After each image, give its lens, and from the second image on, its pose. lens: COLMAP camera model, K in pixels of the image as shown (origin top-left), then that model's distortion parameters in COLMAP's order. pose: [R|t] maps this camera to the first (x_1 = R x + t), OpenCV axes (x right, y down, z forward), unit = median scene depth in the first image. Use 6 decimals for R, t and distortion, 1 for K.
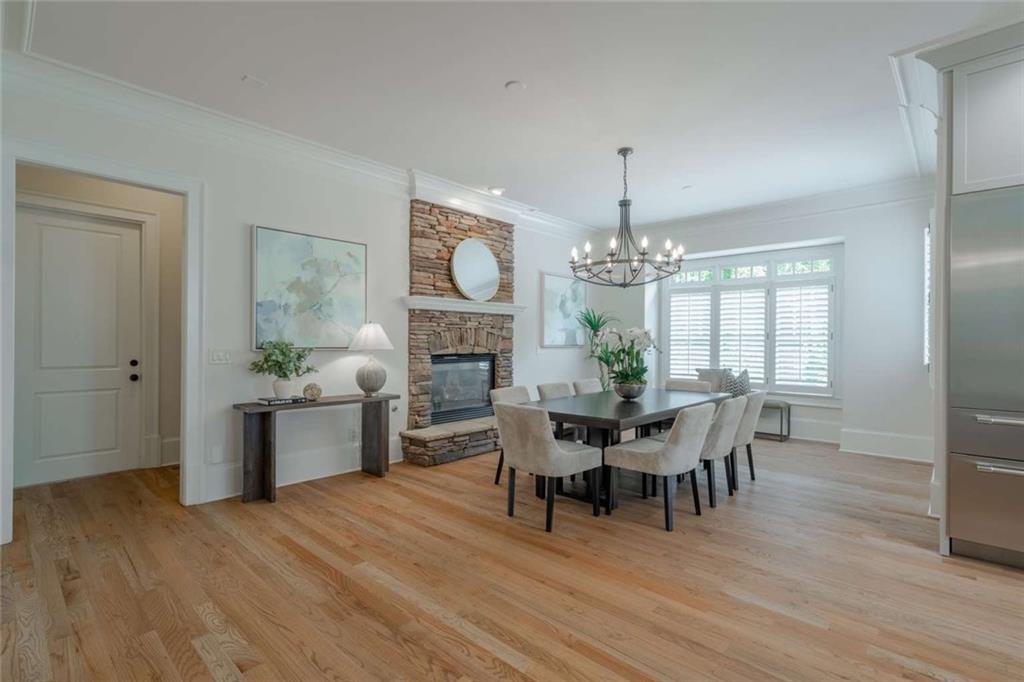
lens RADIAL K [[477.9, 0, 518.4], [0, 477.9, 343.2], [0, 0, 1]] dist [-0.009886, 0.001958]
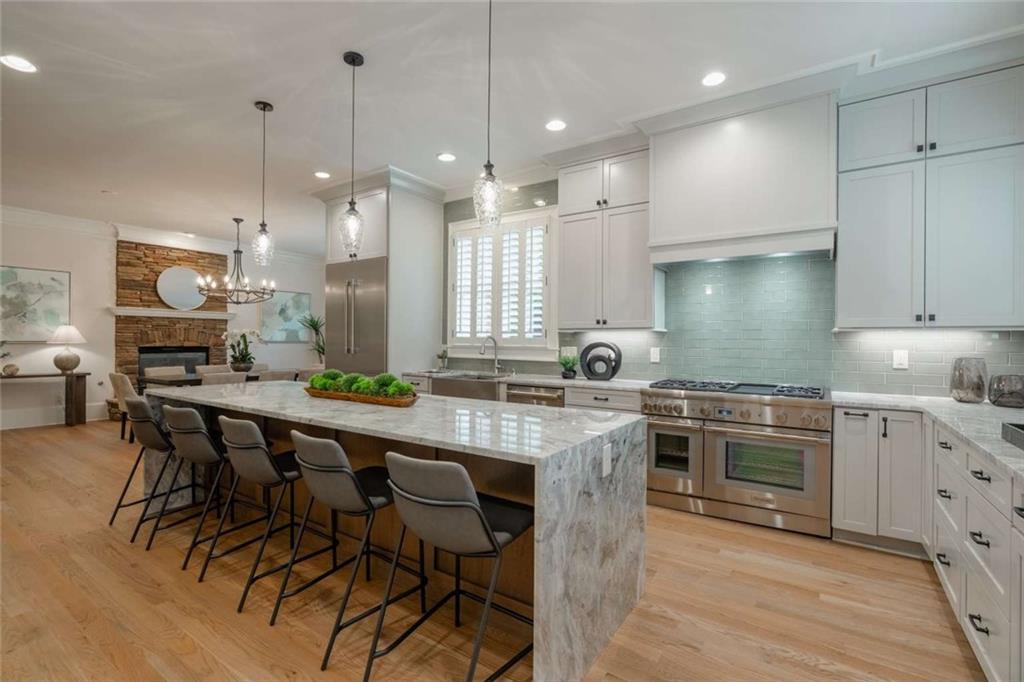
lens RADIAL K [[459.6, 0, 508.9], [0, 459.6, 343.5], [0, 0, 1]] dist [-0.002651, -0.000026]
pose [[0.989265, 0.002299, 0.146113, 0.755807], [-0.002820, 0.999990, 0.003359, 0.006441], [-0.146104, -0.003735, 0.989262, -0.563282]]
